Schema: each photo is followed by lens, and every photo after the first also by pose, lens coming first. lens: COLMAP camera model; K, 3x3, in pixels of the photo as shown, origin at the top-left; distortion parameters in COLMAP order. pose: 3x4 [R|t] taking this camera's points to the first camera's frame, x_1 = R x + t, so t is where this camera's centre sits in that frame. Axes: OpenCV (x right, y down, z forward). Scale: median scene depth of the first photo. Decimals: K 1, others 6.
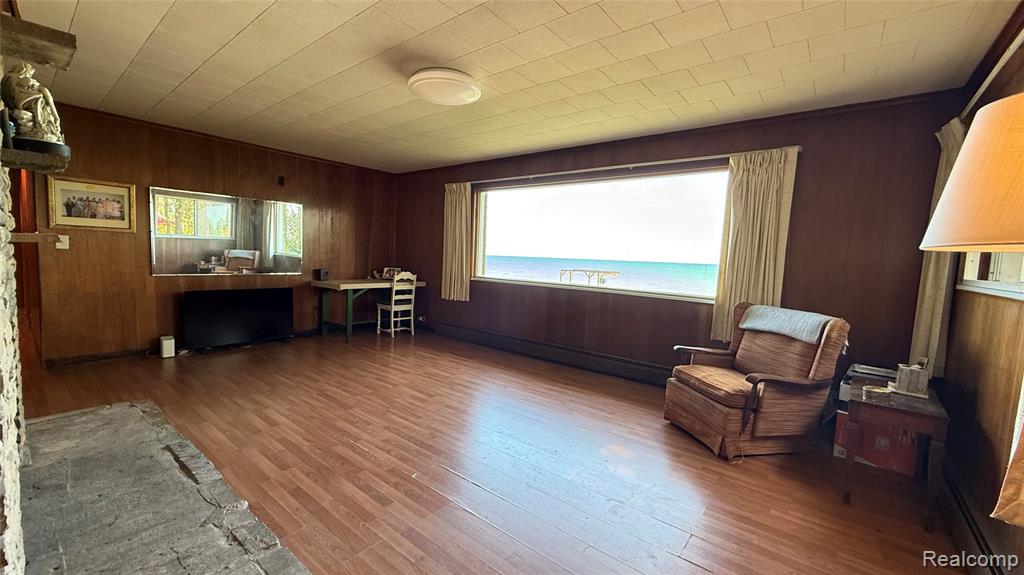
lens RADIAL K [[405.1, 0, 508.5], [0, 405.1, 288.7], [0, 0, 1]] dist [0.001341, 0.000062]
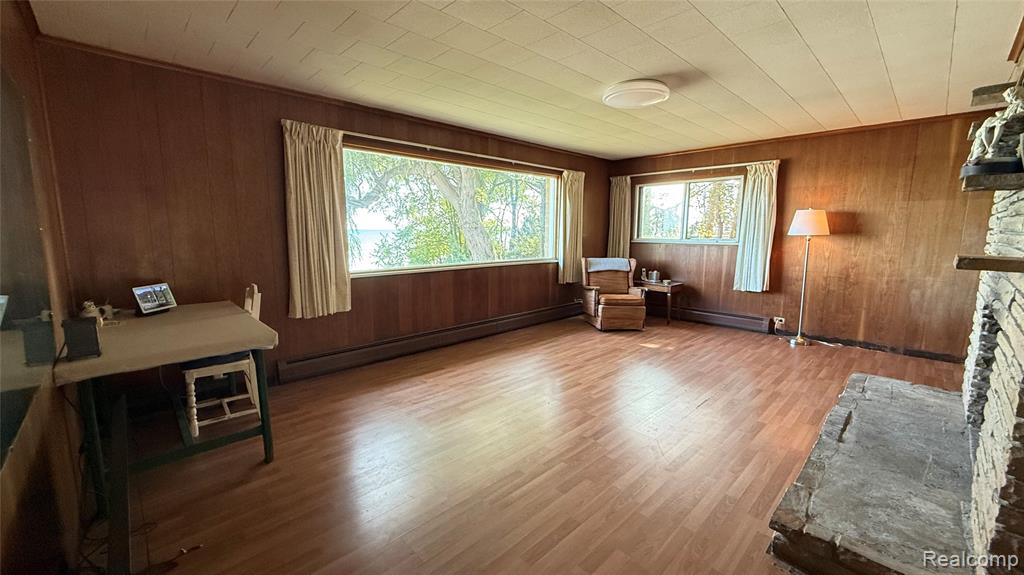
lens RADIAL K [[405.1, 0, 508.5], [0, 405.1, 288.7], [0, 0, 1]] dist [0.001341, 0.000062]
pose [[0.122890, -0.181834, 0.975620, -1.276421], [0.083291, 0.981493, 0.172437, -0.175278], [-0.988919, 0.060070, 0.135761, 1.124630]]
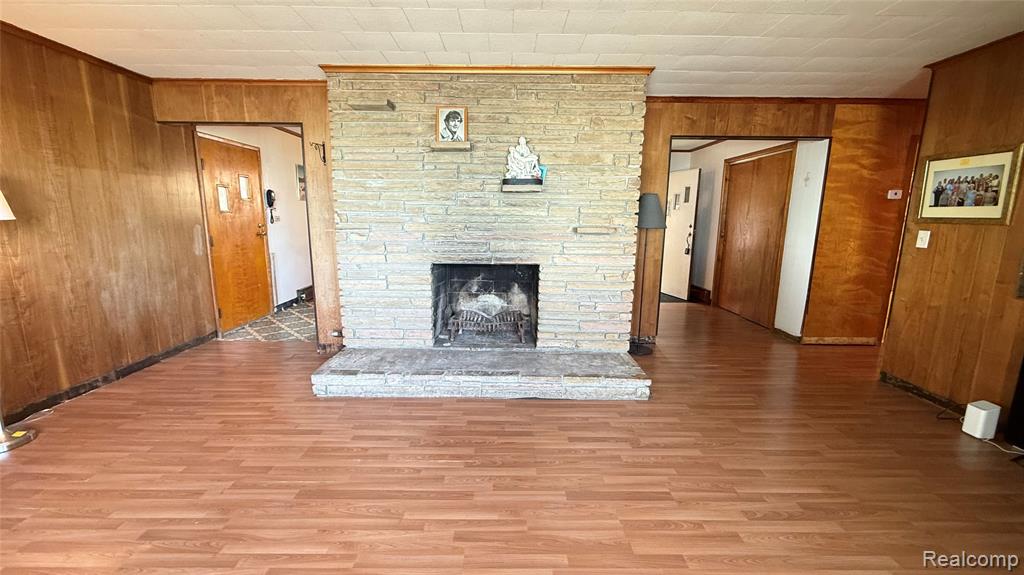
lens RADIAL K [[405.1, 0, 508.5], [0, 405.1, 288.7], [0, 0, 1]] dist [0.001341, 0.000062]
pose [[-0.773554, 0.065389, -0.630348, 0.055201], [-0.093172, 0.972119, 0.215181, -0.139049], [0.626843, 0.225185, -0.745895, 1.321751]]
